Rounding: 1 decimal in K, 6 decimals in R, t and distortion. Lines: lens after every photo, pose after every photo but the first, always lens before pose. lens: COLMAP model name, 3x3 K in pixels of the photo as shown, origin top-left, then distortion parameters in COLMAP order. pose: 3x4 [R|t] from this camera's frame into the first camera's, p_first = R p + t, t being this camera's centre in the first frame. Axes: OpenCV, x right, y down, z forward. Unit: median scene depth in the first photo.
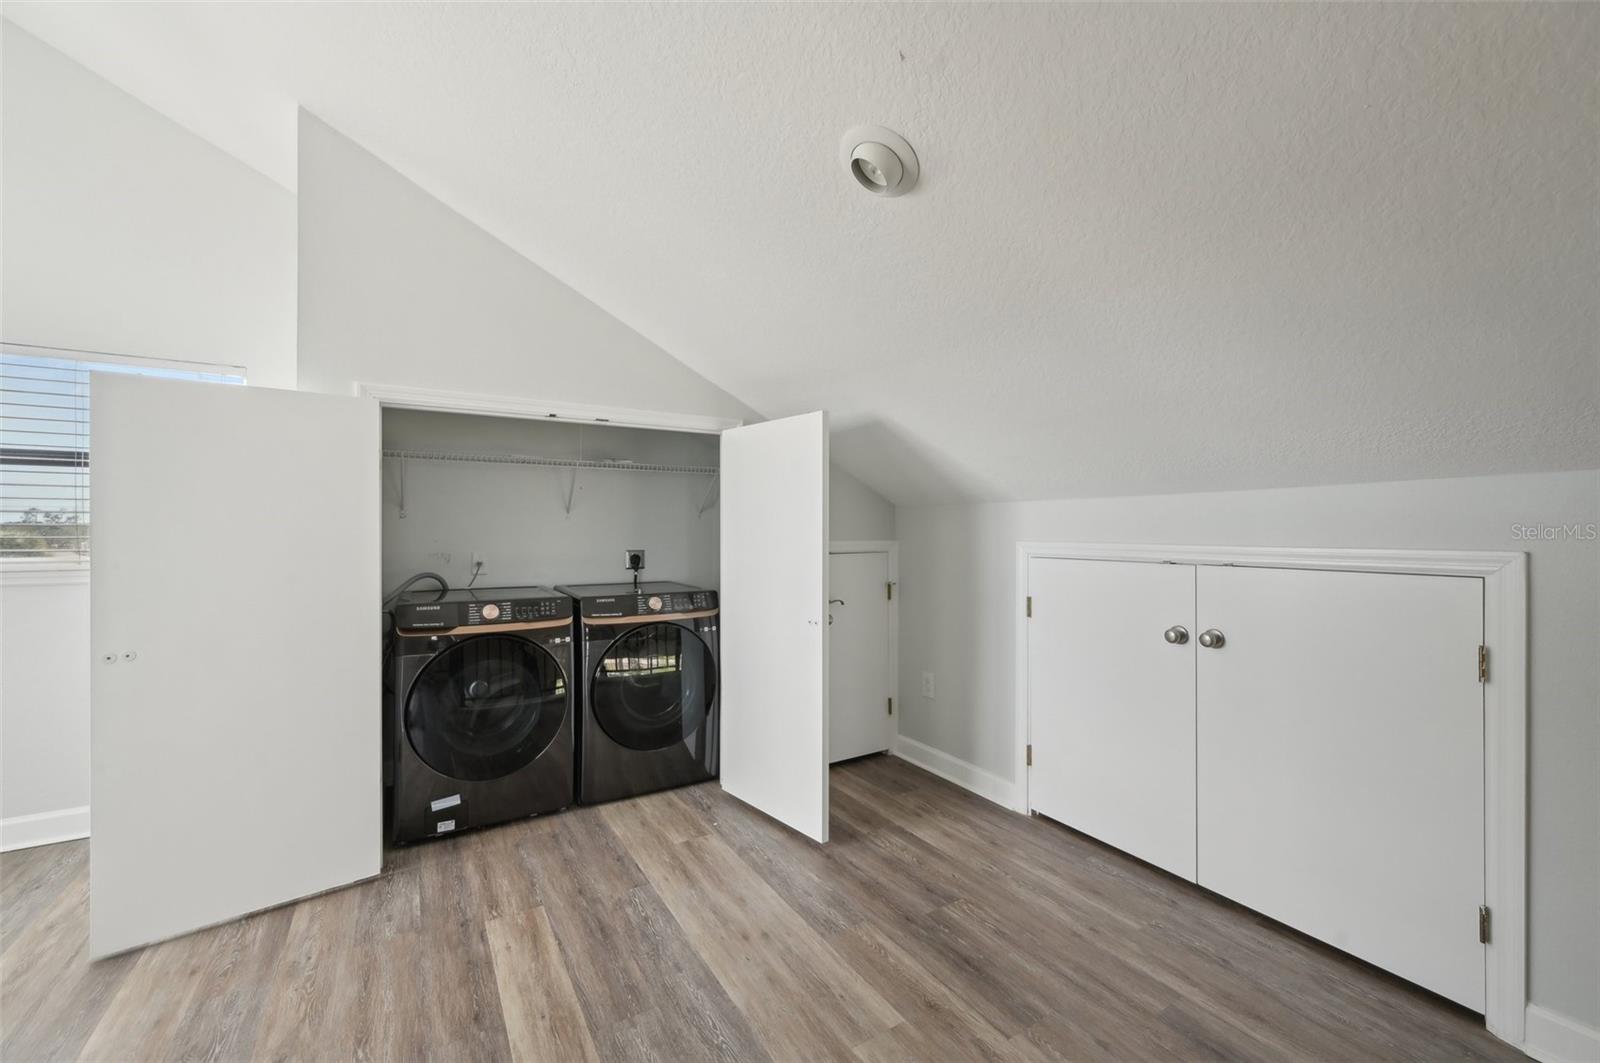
lens RADIAL K [[647.4, 0, 800.0], [0, 647.4, 531.5], [0, 0, 1]] dist [-0.000644, 0.000215]
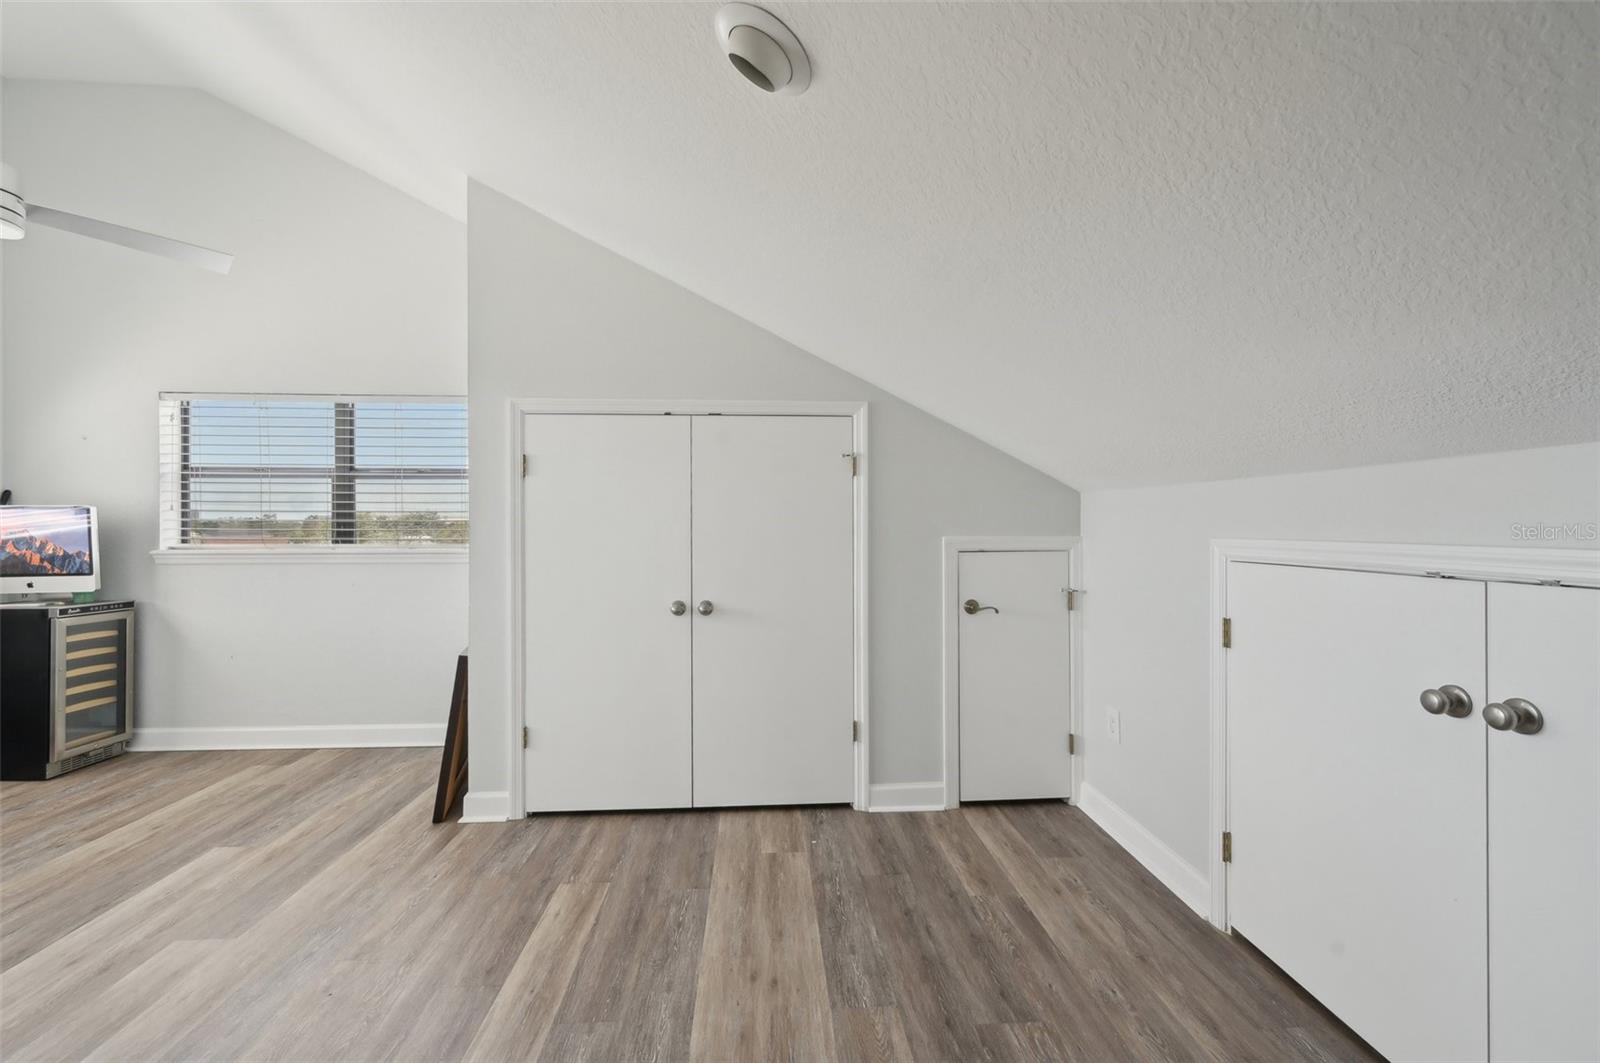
lens RADIAL K [[651.7, 0, 795.4], [0, 651.7, 528.7], [0, 0, 1]] dist [-0.002520, -0.000012]
pose [[0.877918, 0.000691, -0.478810, 0.358330], [0.001482, 0.999990, 0.004161, 0.002741], [0.478808, -0.004363, 0.877909, 0.217799]]
